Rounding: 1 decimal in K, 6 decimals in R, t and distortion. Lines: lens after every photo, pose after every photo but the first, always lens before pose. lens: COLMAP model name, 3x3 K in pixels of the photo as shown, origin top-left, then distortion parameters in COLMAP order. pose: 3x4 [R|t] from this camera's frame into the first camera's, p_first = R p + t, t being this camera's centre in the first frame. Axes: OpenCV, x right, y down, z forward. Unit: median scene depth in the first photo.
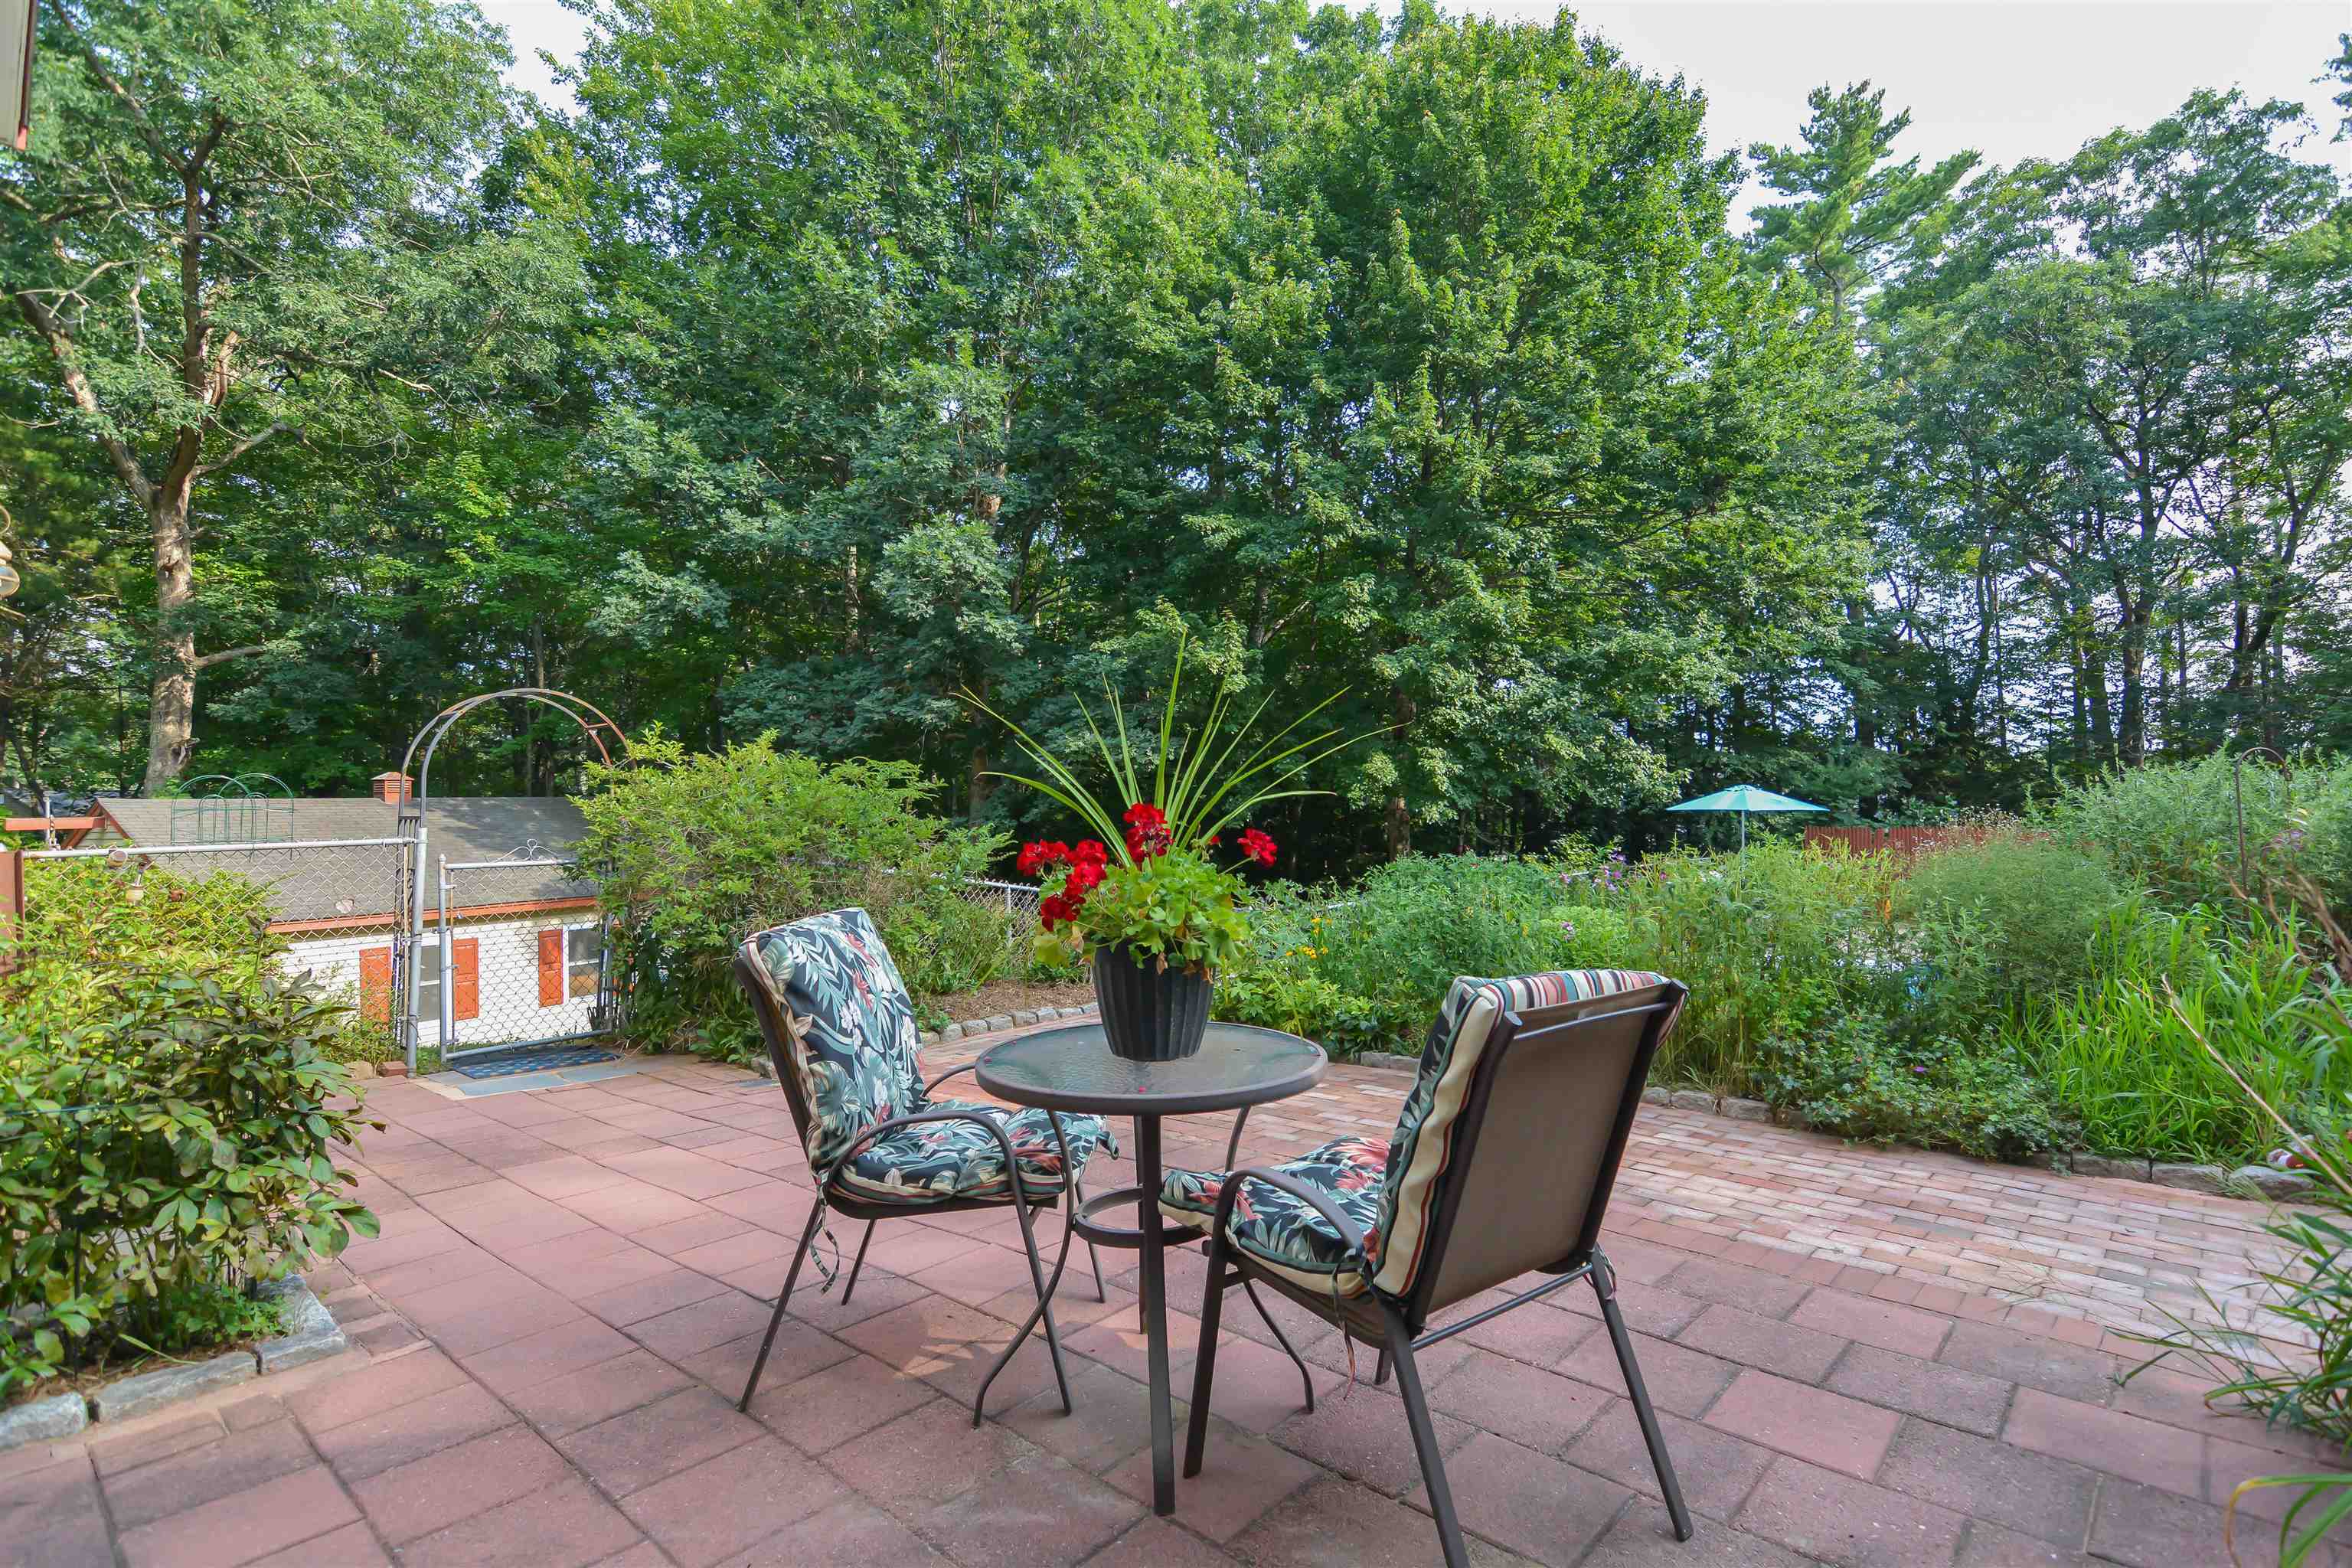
lens RADIAL K [[1140.7, 0, 1195.6], [0, 1140.7, 770.8], [0, 0, 1]] dist [0.006361, -0.008392]
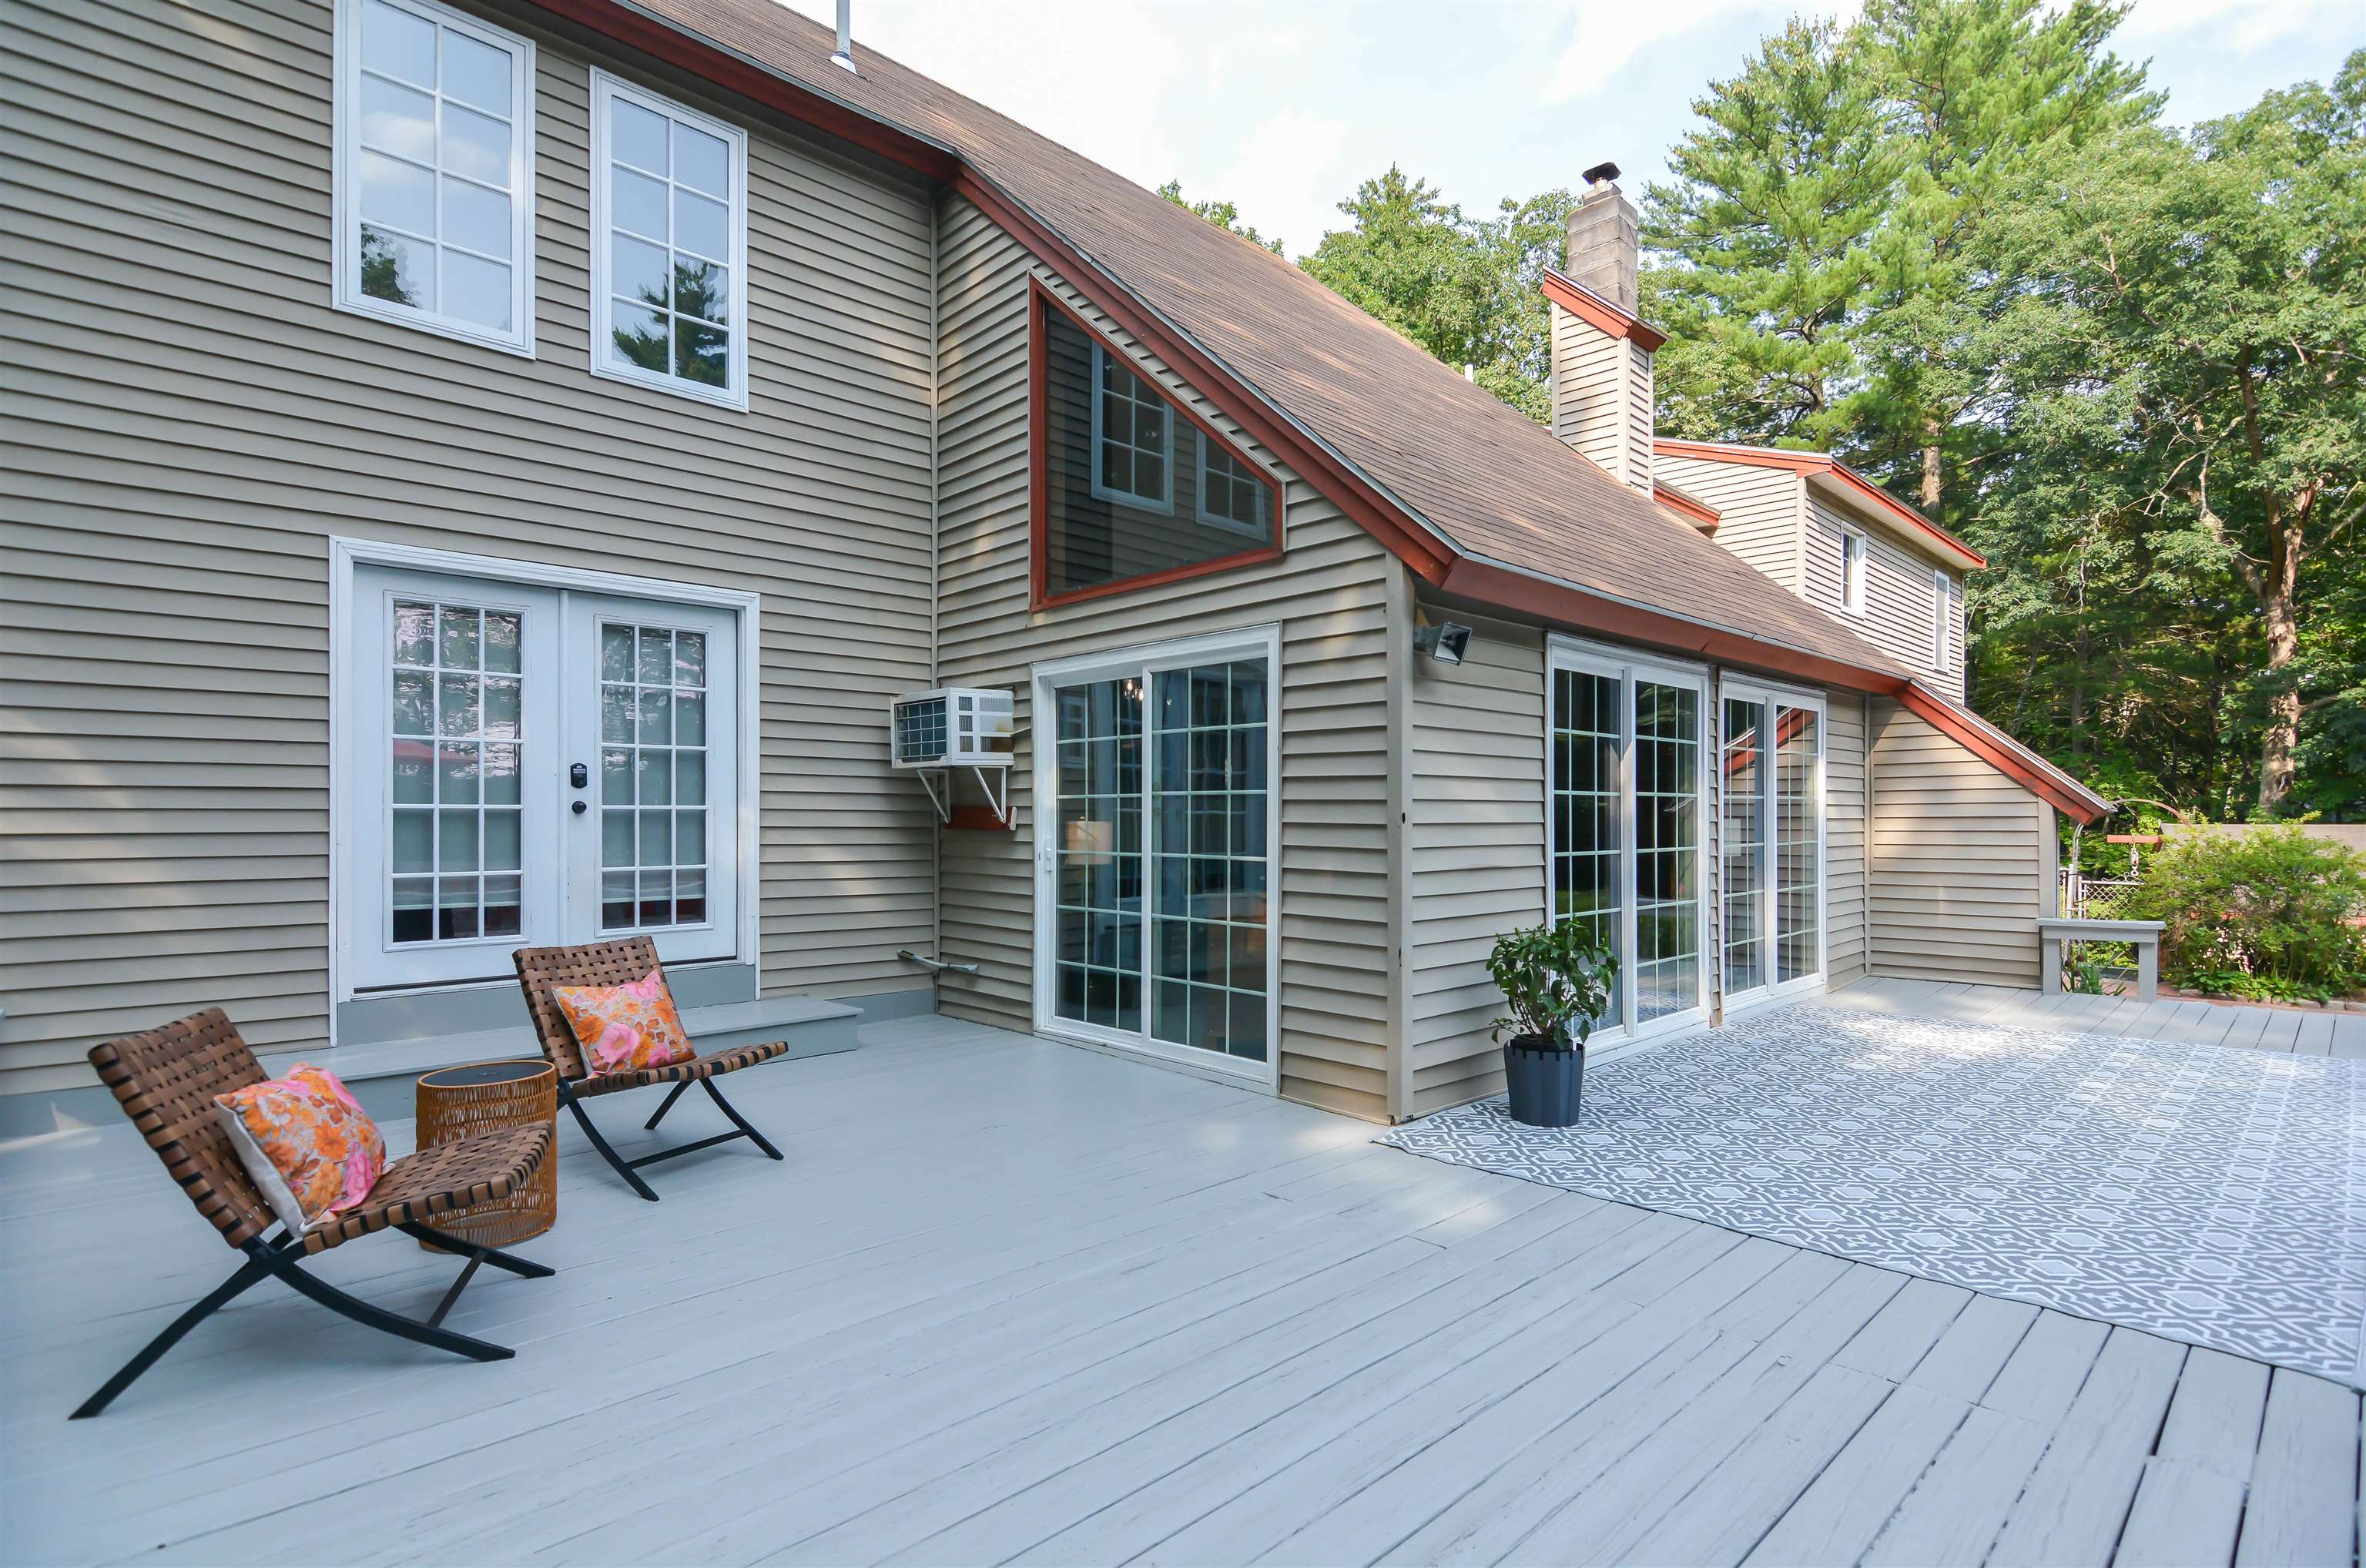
lens RADIAL K [[1147.4, 0, 1192.3], [0, 1147.4, 817.7], [0, 0, 1]] dist [0.006361, -0.008392]
pose [[-0.051159, 0.017979, -0.998529, 0.478586], [0.035526, 0.999238, 0.016172, -0.040753], [0.998058, -0.034647, -0.051758, -0.177208]]
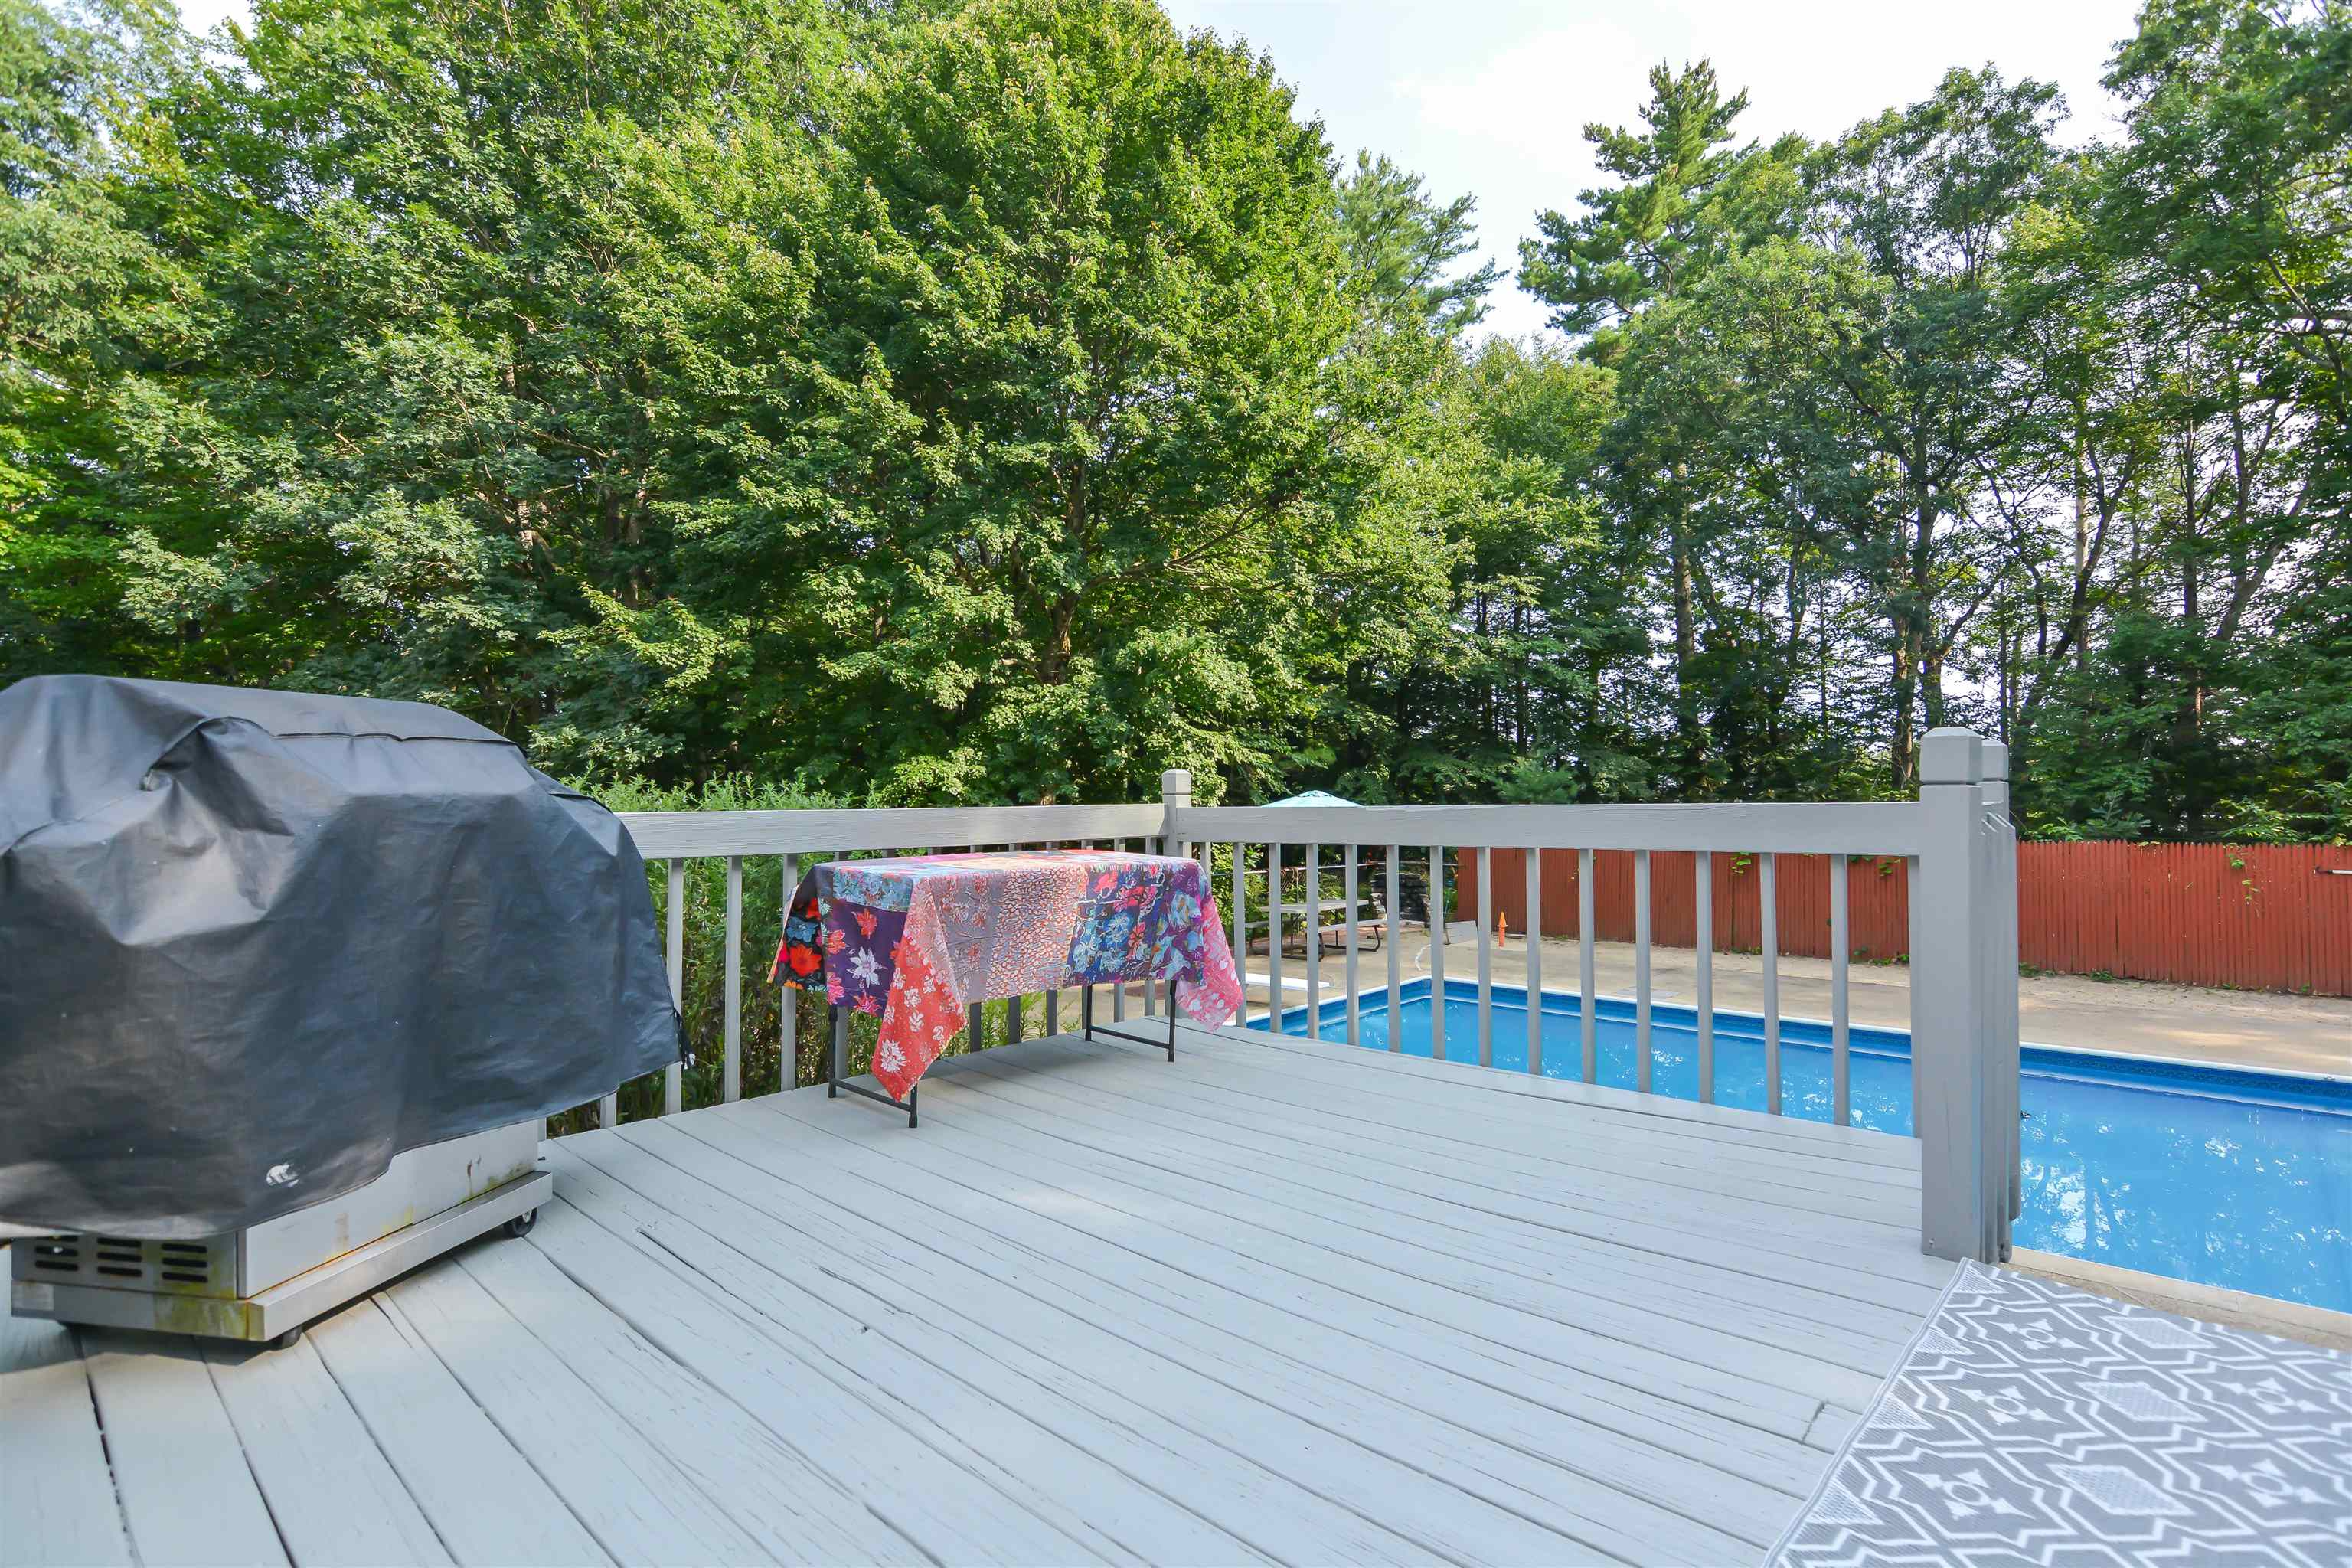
lens RADIAL K [[1140.7, 0, 1191.4], [0, 1140.7, 788.9], [0, 0, 1]] dist [0.006361, -0.008392]
pose [[0.999908, 0.011271, 0.007483, 0.298553], [-0.011467, 0.999578, 0.026686, -0.008268], [-0.007179, -0.026770, 0.999616, 0.023172]]
